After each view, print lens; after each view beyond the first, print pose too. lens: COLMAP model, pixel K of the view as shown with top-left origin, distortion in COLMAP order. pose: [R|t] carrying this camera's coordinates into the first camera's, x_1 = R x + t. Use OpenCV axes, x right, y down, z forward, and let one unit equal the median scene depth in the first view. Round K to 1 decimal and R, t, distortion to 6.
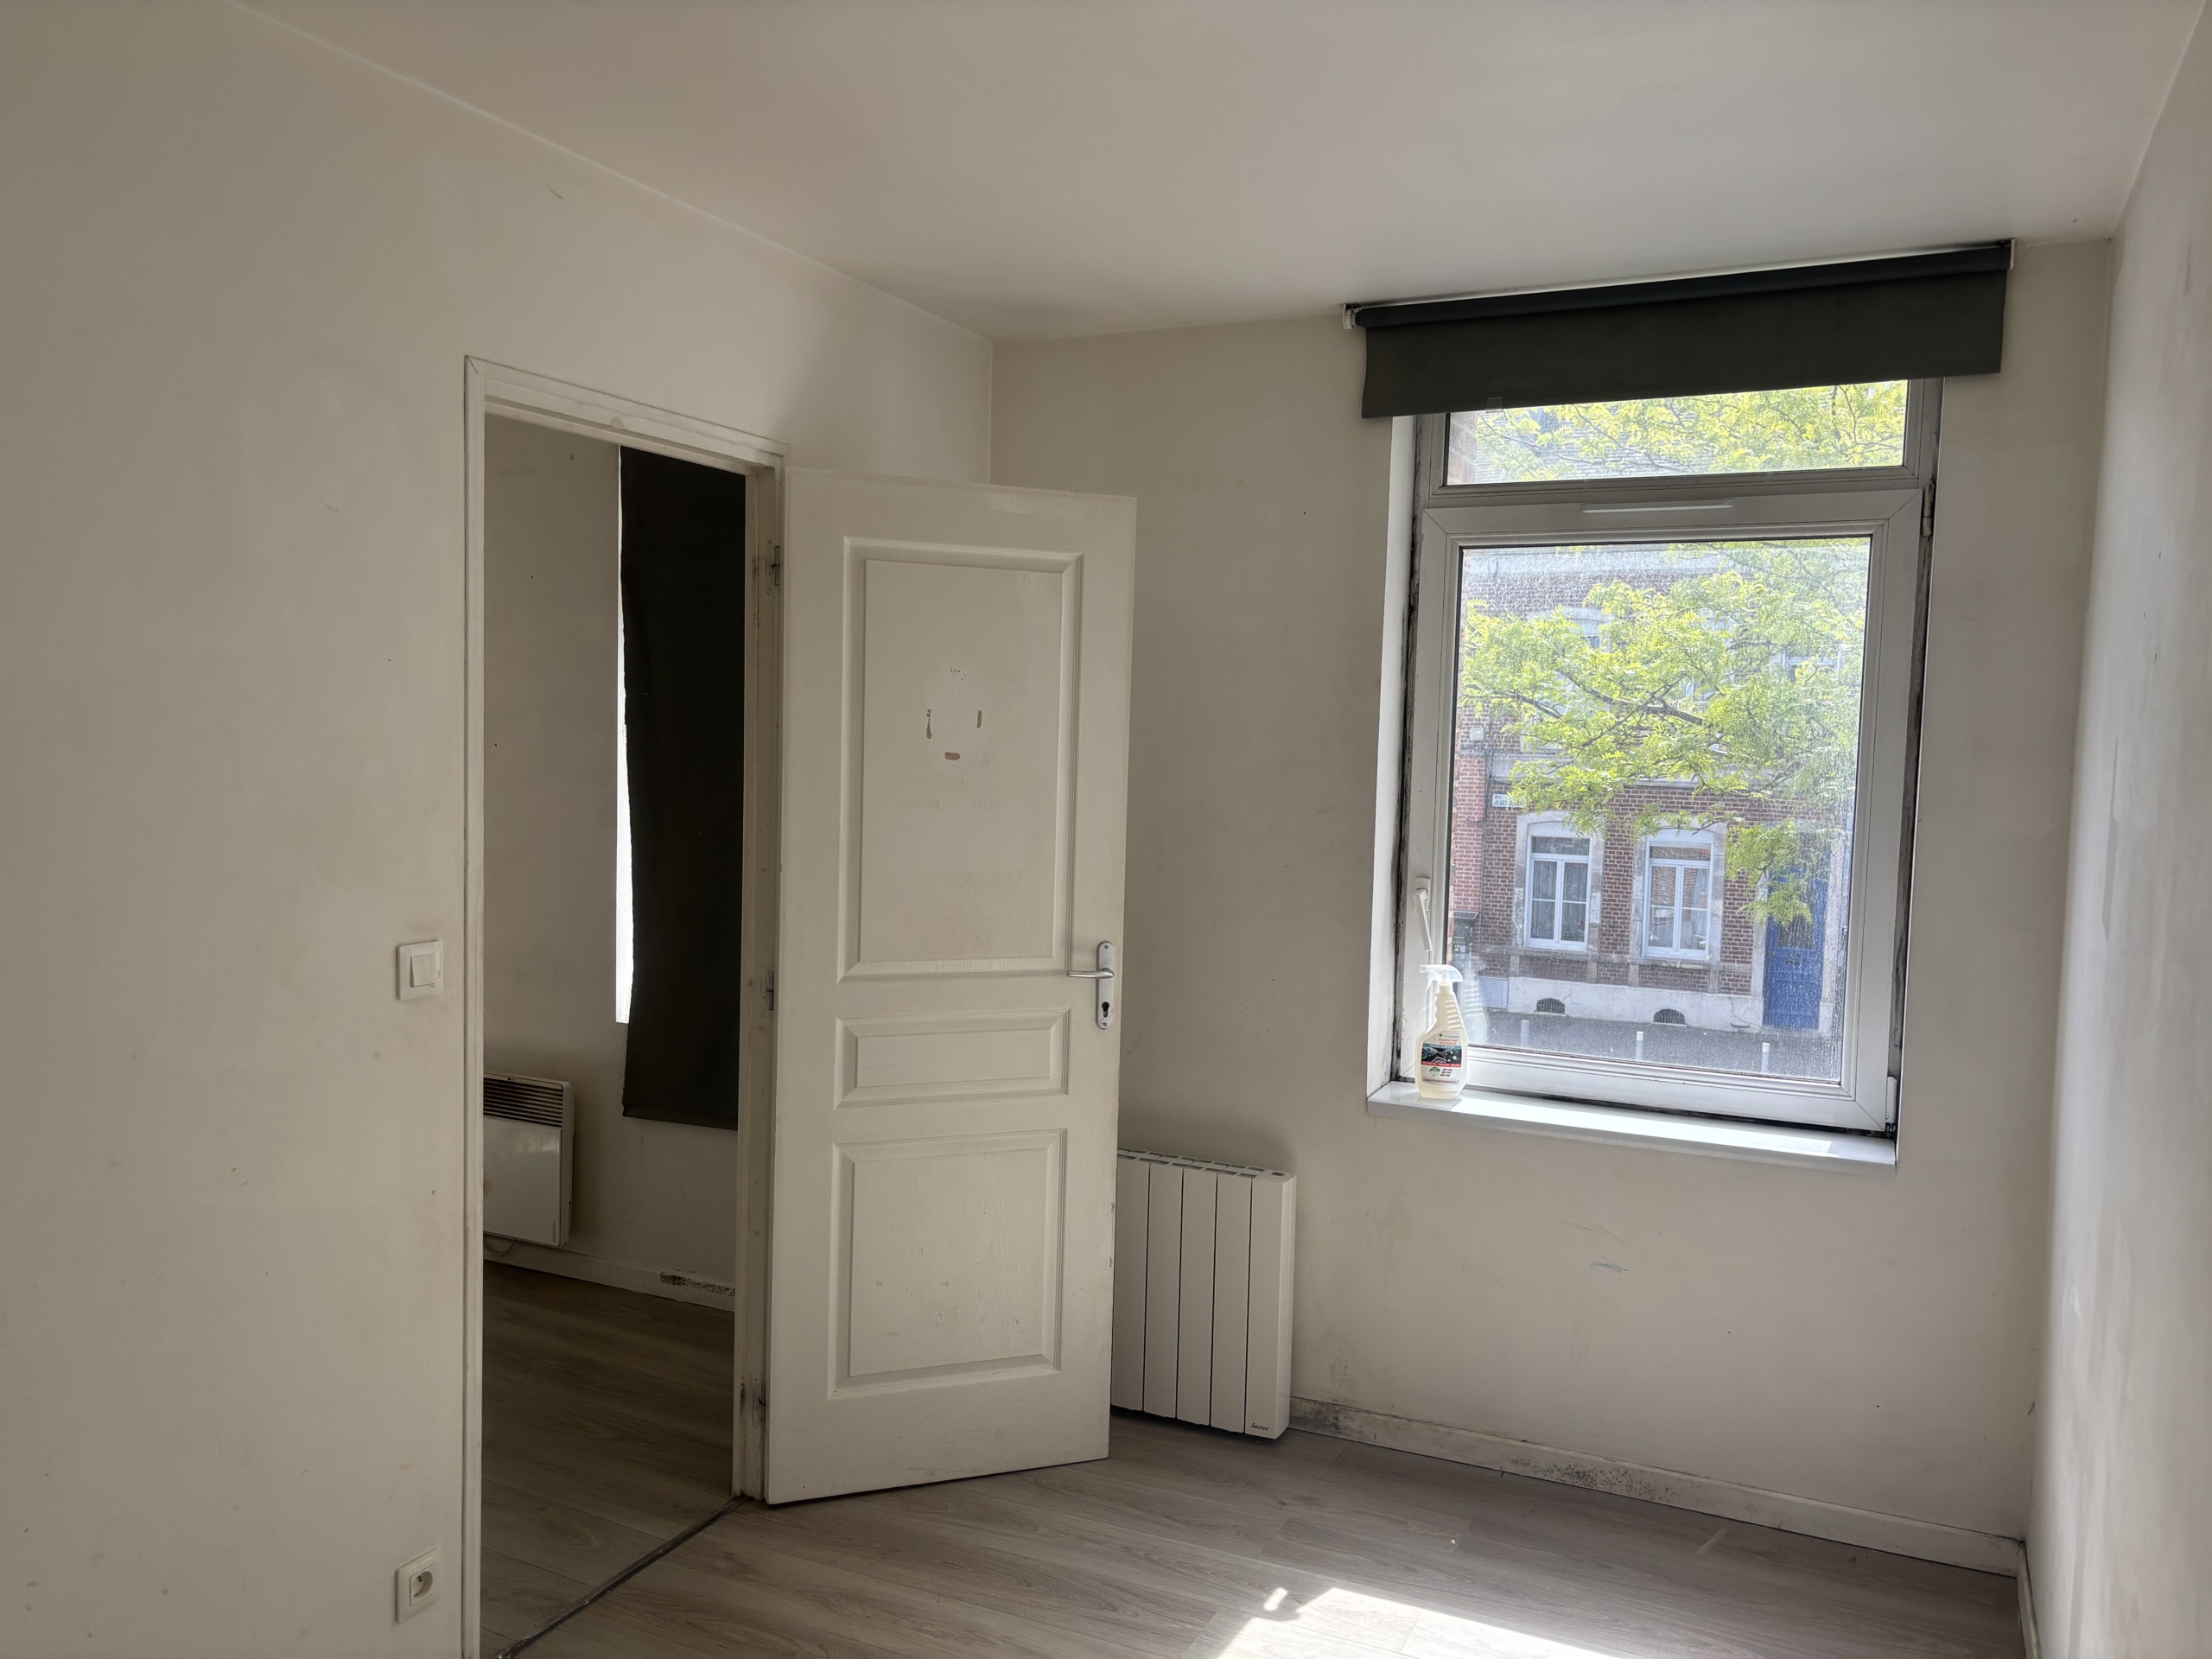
lens RADIAL K [[1660.7, 0, 1102.9], [0, 1660.7, 850.0], [0, 0, 1]] dist [0.008262, 0.000860]
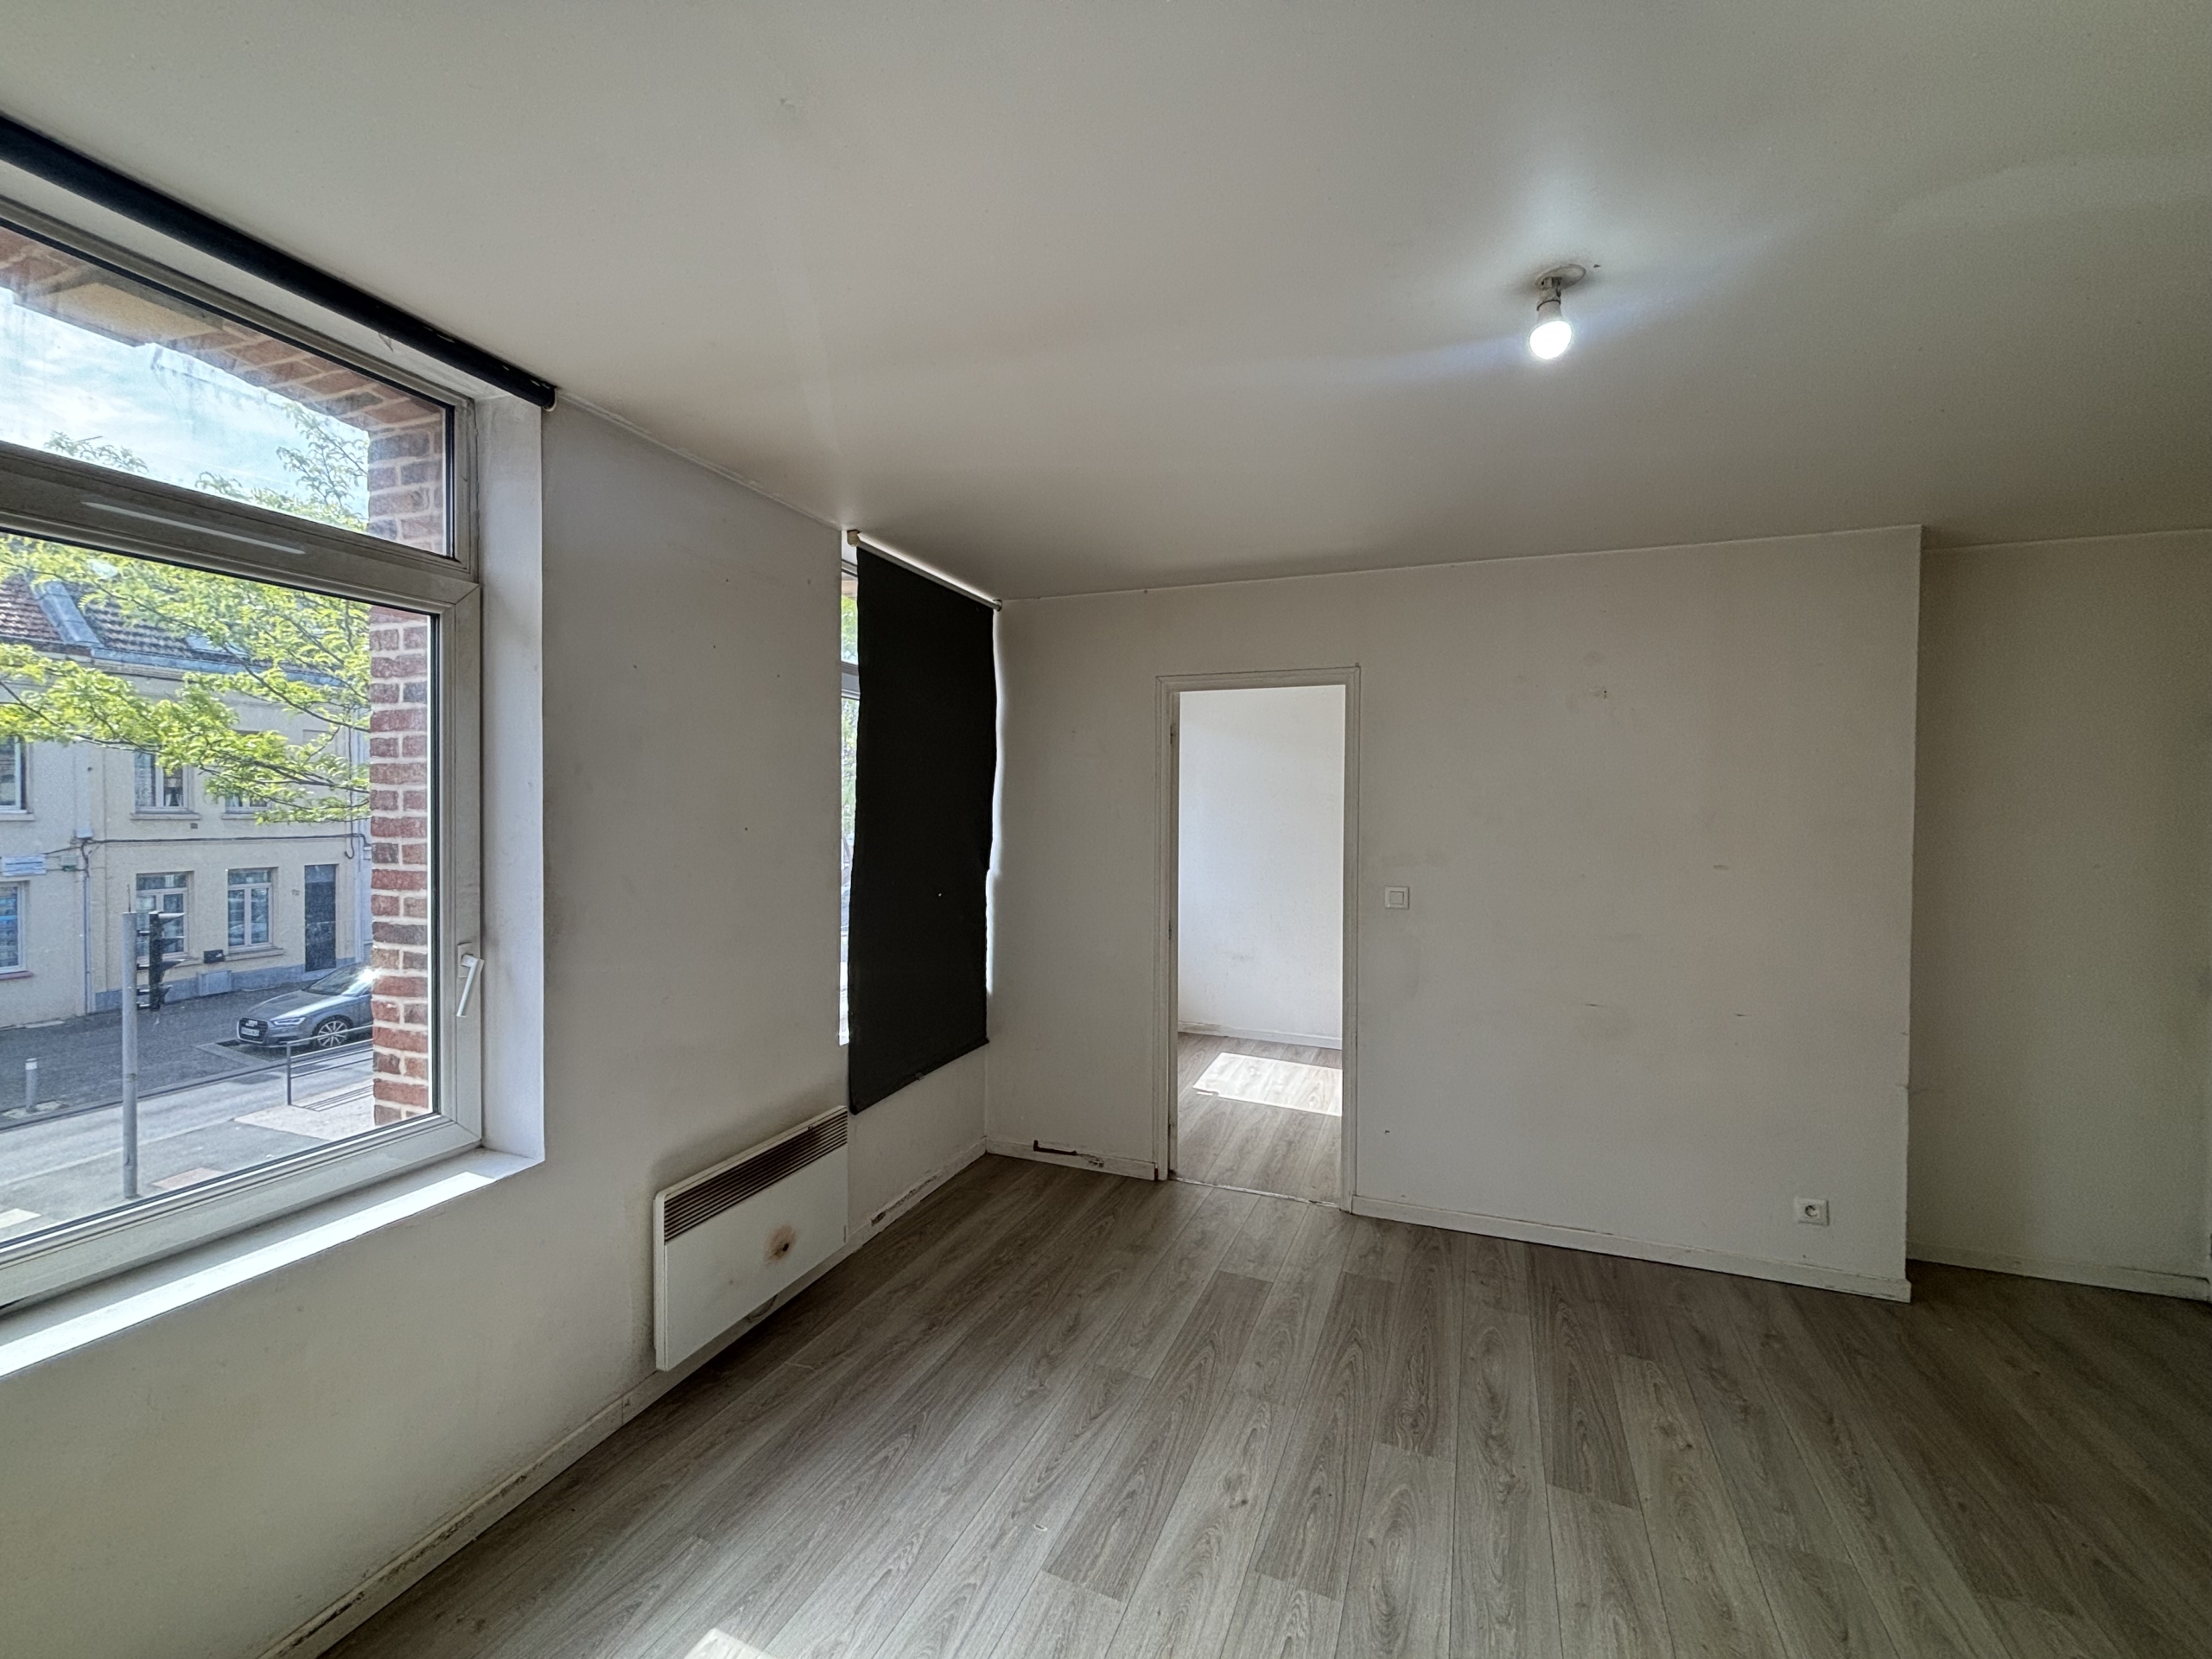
lens RADIAL K [[892.2, 0, 1106.0], [0, 892.2, 829.5], [0, 0, 1]] dist [-0.001035, 0.000683]
pose [[-0.093124, -0.051137, 0.994340, -0.975405], [0.053457, 0.996983, 0.056279, -0.085572], [-0.994218, 0.058395, -0.090110, 0.862906]]
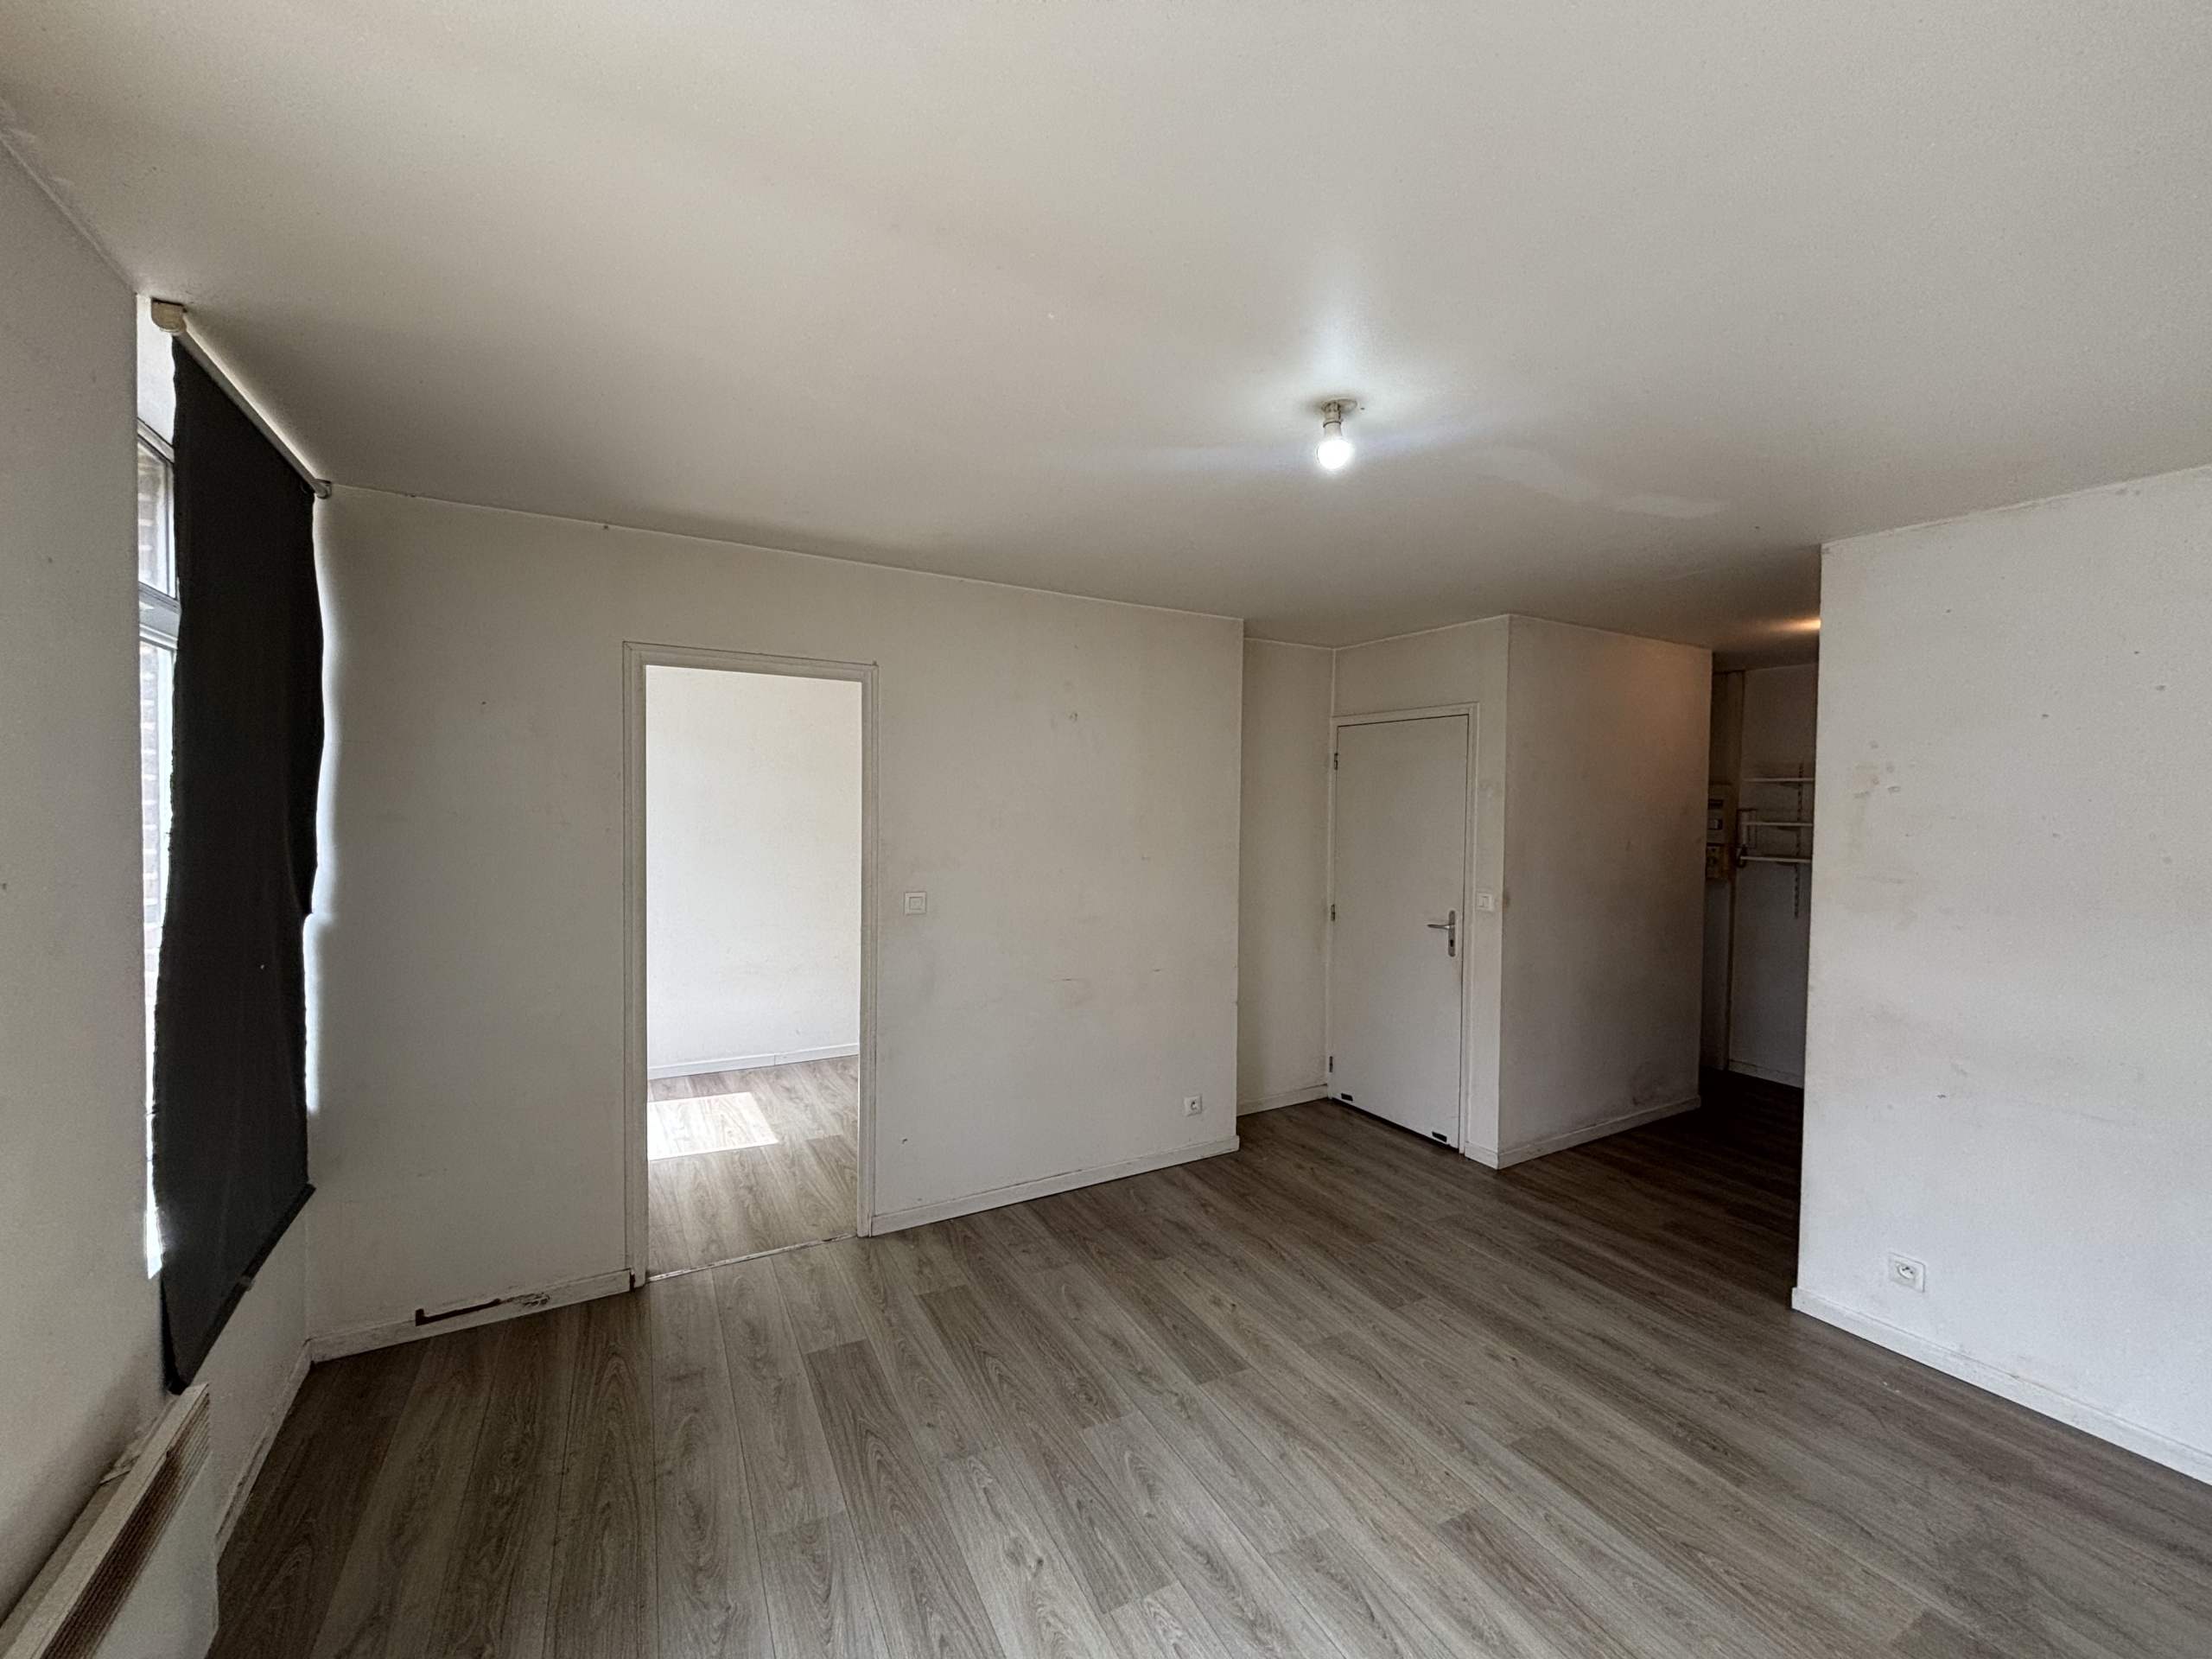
lens RADIAL K [[892.2, 0, 1106.0], [0, 892.2, 829.5], [0, 0, 1]] dist [-0.001035, 0.000683]
pose [[-0.827359, -0.055286, 0.558946, -0.795891], [0.000075, 0.995133, 0.098540, -0.108793], [-0.561674, 0.081569, -0.823328, 1.078810]]
